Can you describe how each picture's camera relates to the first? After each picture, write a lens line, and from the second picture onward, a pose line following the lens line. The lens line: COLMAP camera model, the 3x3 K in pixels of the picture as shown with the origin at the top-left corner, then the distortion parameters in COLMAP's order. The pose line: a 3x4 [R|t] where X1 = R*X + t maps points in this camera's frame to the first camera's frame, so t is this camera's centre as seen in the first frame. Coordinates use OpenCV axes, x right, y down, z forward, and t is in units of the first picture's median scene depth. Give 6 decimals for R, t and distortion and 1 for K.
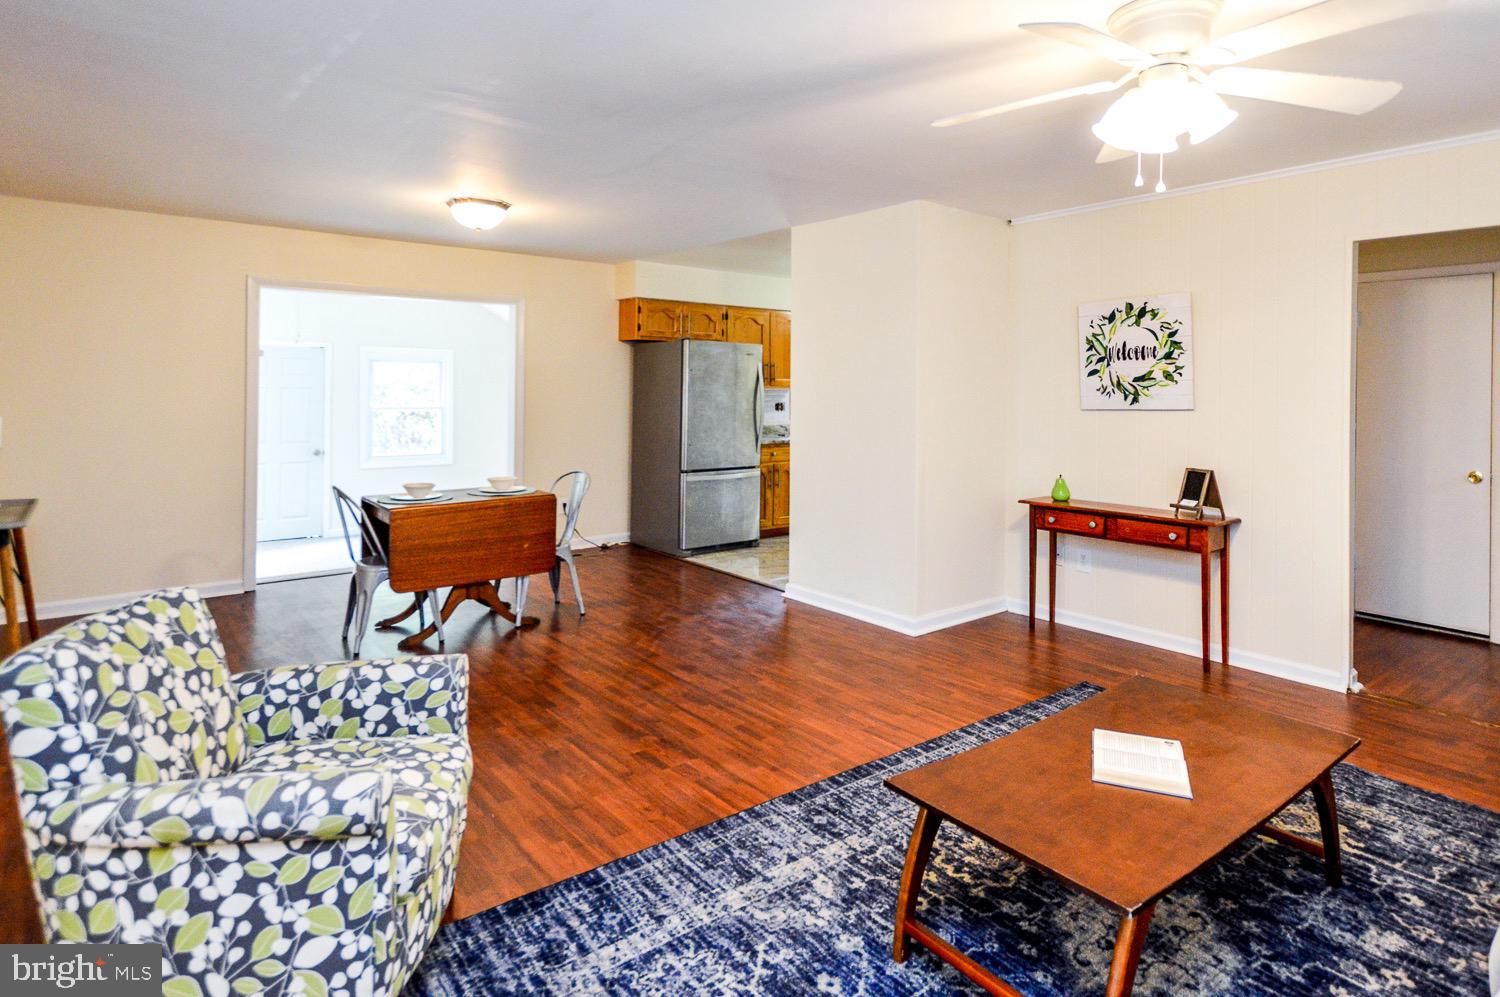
lens RADIAL K [[821.6, 0, 749.8], [0, 821.6, 410.9], [0, 0, 1]] dist [0.012083, 0.000789]
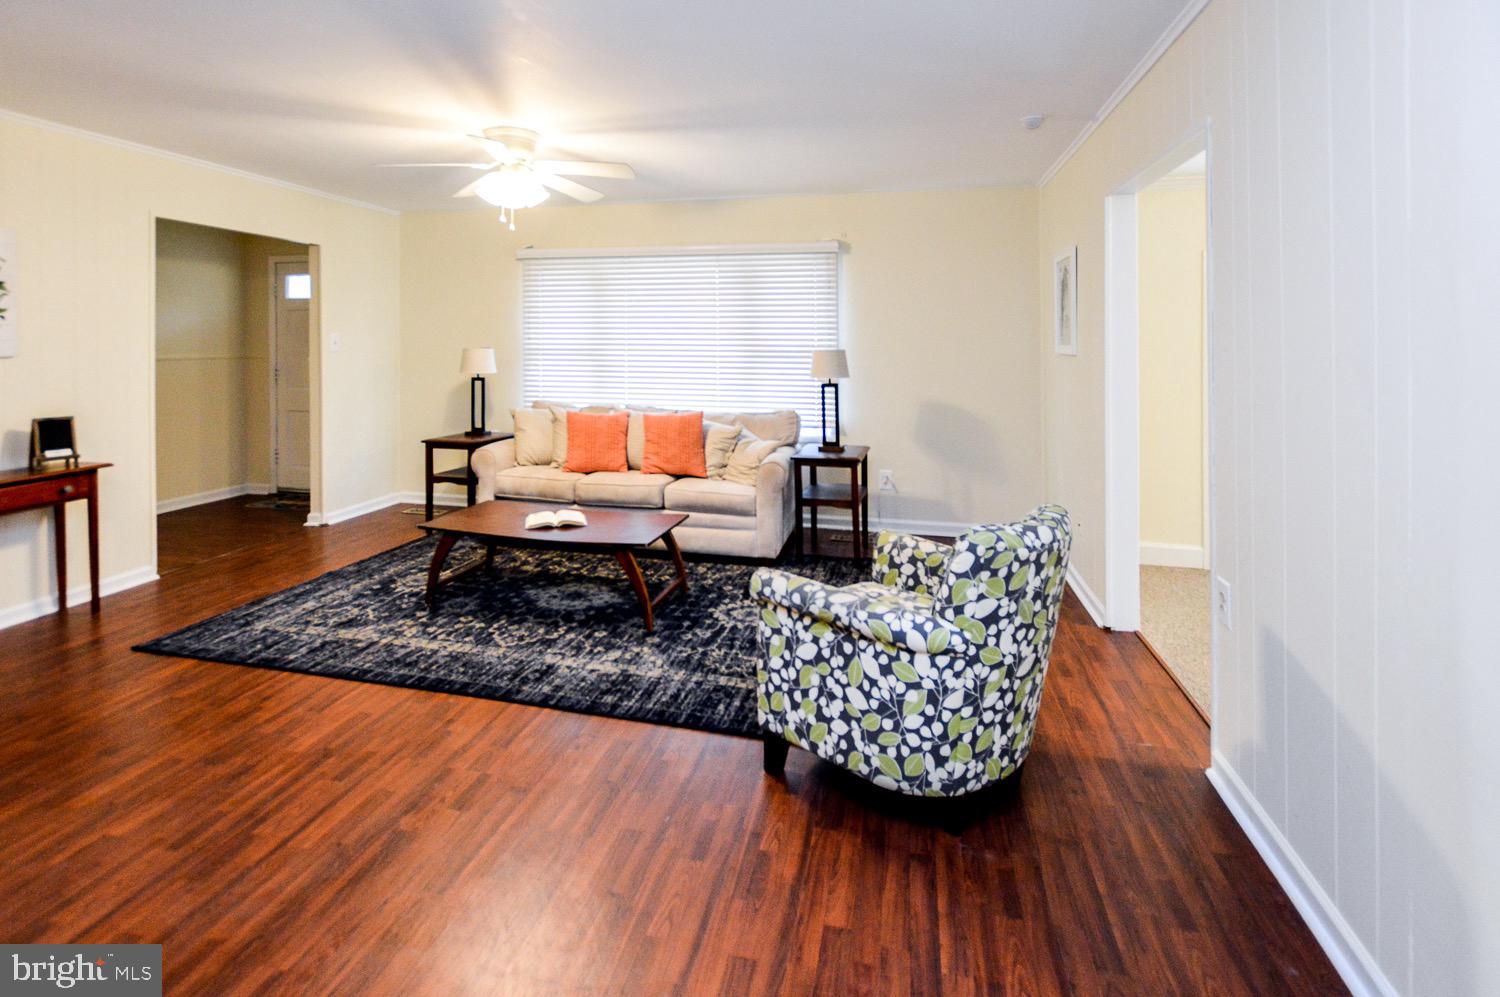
lens RADIAL K [[704.9, 0, 741.5], [0, 704.9, 344.1], [0, 0, 1]] dist [-0.004195, 0.000025]
pose [[-0.616176, -0.010915, 0.787533, -1.012125], [0.018807, 0.999415, 0.028566, -0.039013], [-0.787384, 0.032413, -0.615610, 1.482674]]
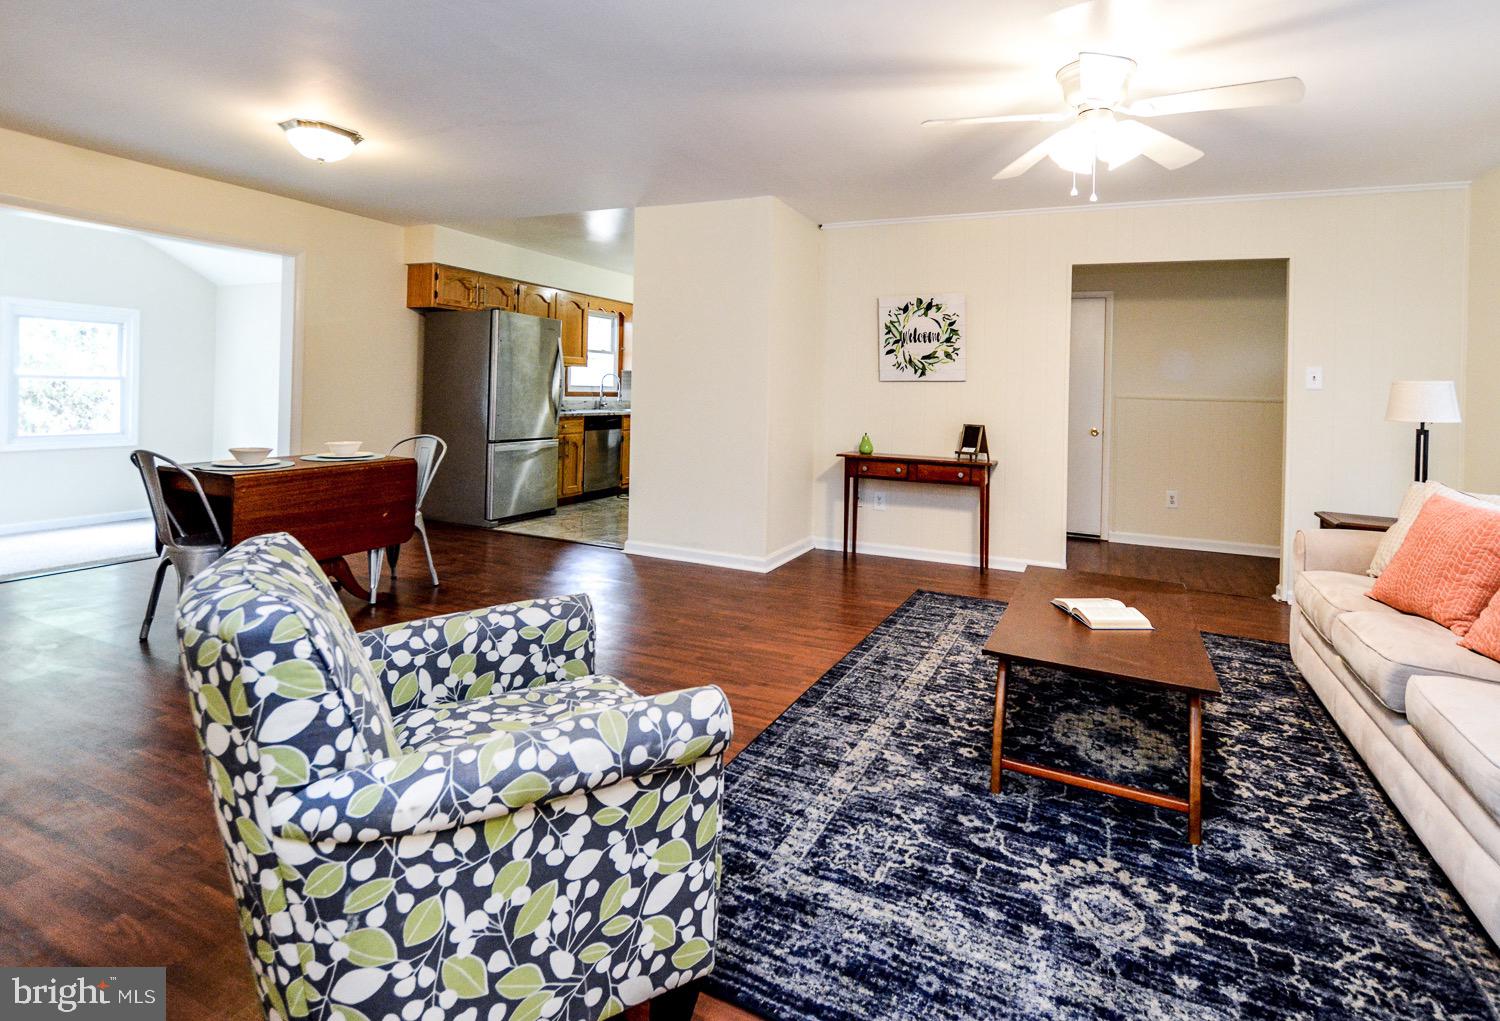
lens RADIAL K [[733.5, 0, 773.1], [0, 733.5, 410.2], [0, 0, 1]] dist [-0.000200, -0.000682]
pose [[0.888750, 0.005954, 0.458354, -0.499349], [-0.008912, 0.999951, 0.004291, 0.076718], [-0.458306, -0.007898, 0.888759, 0.151074]]
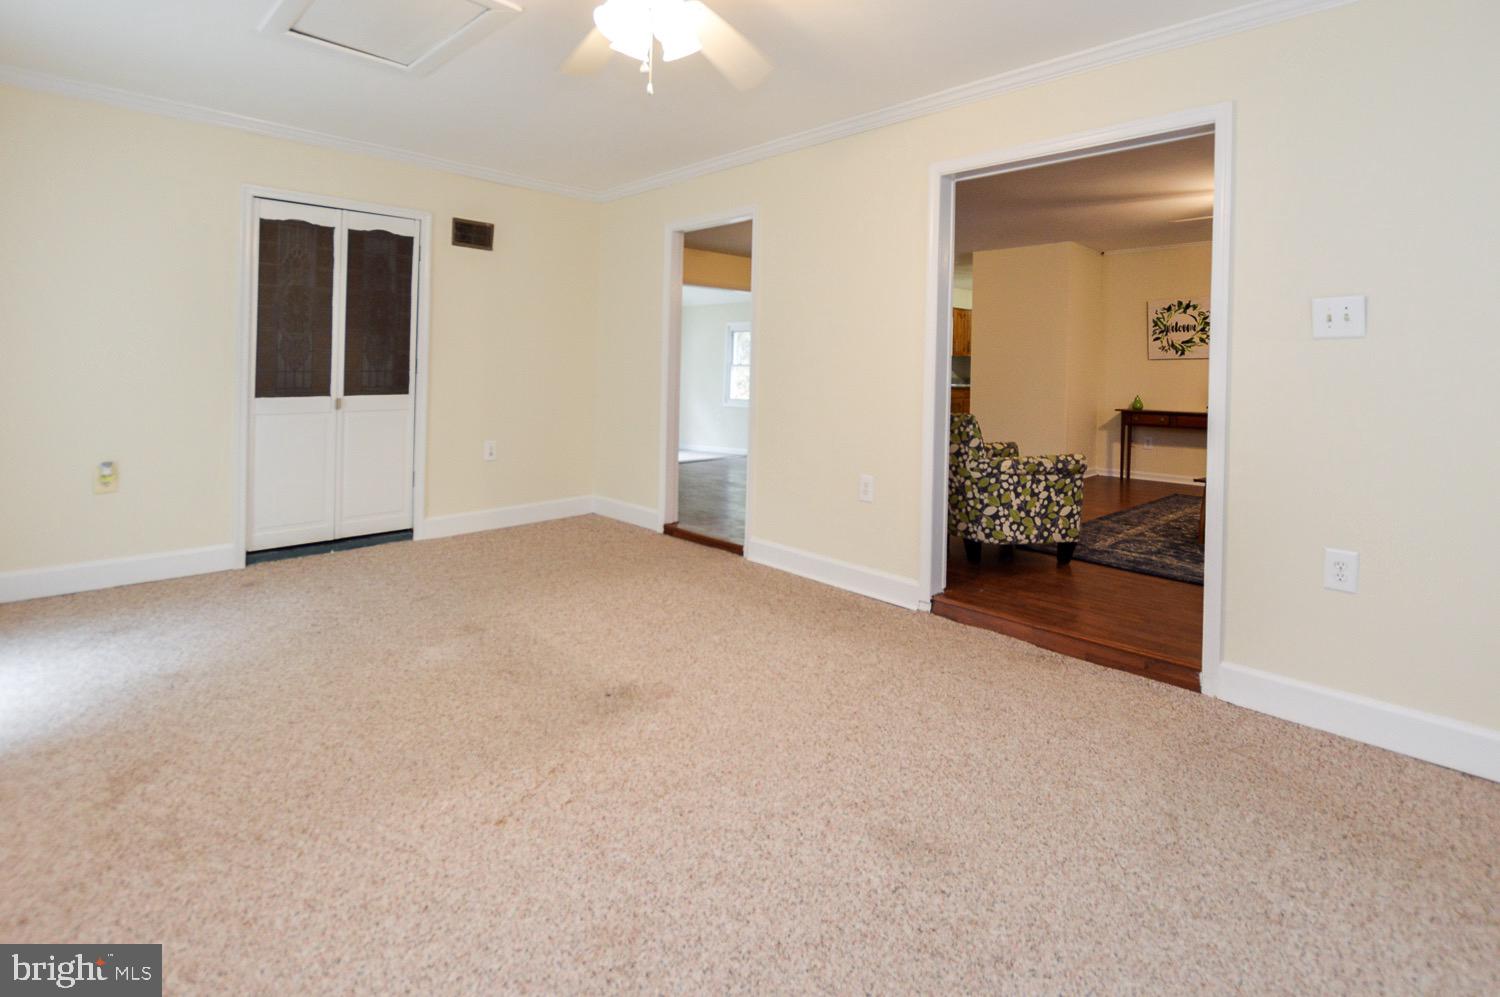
lens RADIAL K [[704.9, 0, 758.6], [0, 704.9, 409.5], [0, 0, 1]] dist [-0.004195, 0.000025]
pose [[0.994679, -0.001161, 0.103012, -1.206201], [-0.001481, 0.999672, 0.025569, 0.137741], [-0.103008, -0.025585, 0.994351, -0.908110]]
